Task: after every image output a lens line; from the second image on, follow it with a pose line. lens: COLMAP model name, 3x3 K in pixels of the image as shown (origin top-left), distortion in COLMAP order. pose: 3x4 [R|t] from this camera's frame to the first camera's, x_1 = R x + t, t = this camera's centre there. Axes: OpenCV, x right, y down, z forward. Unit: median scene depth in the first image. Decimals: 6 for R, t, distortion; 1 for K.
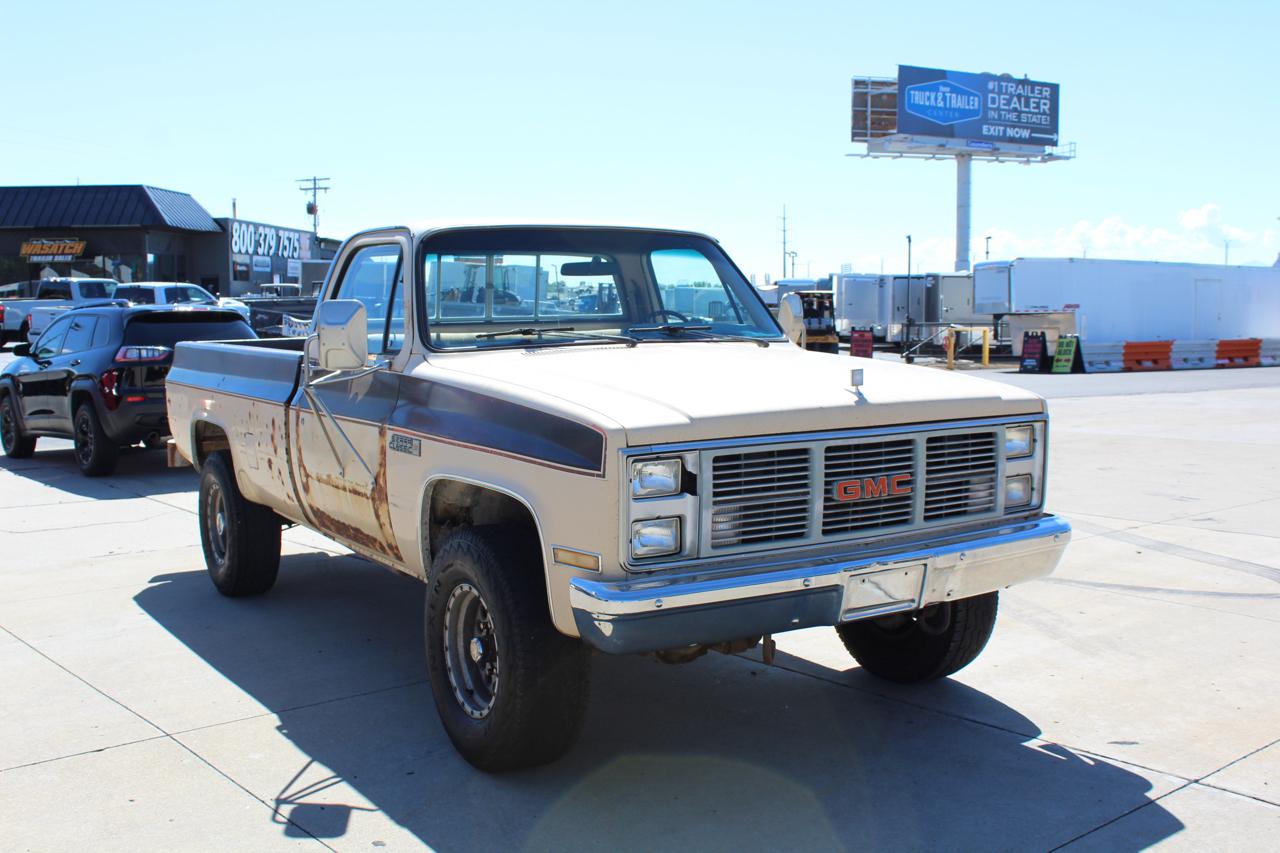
lens RADIAL K [[1316.1, 0, 645.9], [0, 1316.1, 431.9], [0, 0, 1]] dist [-0.098326, 0.000000]
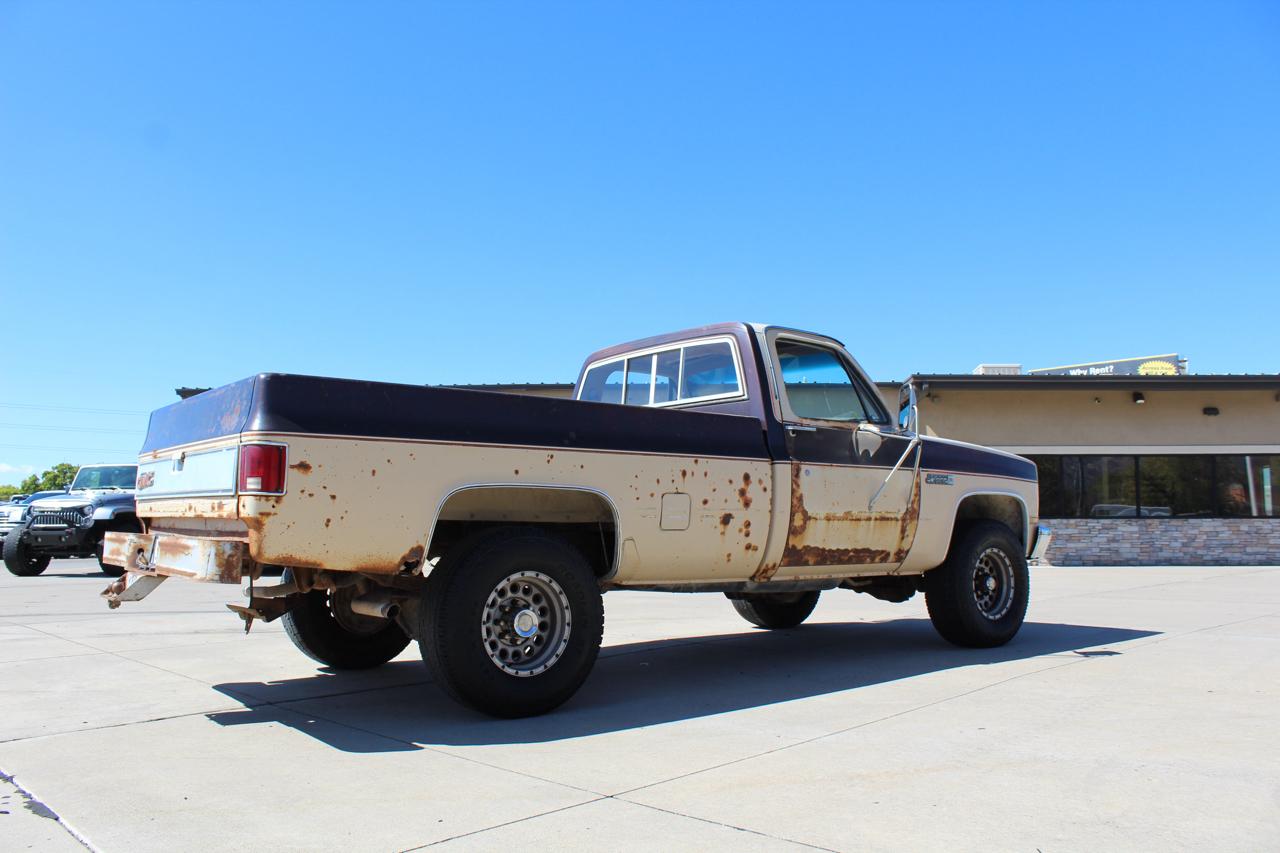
lens RADIAL K [[1065.6, 0, 642.5], [0, 1065.6, 429.2], [0, 0, 1]] dist [-0.169789, 0.140211]
pose [[-0.094541, 0.100503, 0.990435, -1.408473], [0.097308, 0.991060, -0.091278, 0.030504], [-0.990754, 0.087748, -0.103475, 1.443501]]
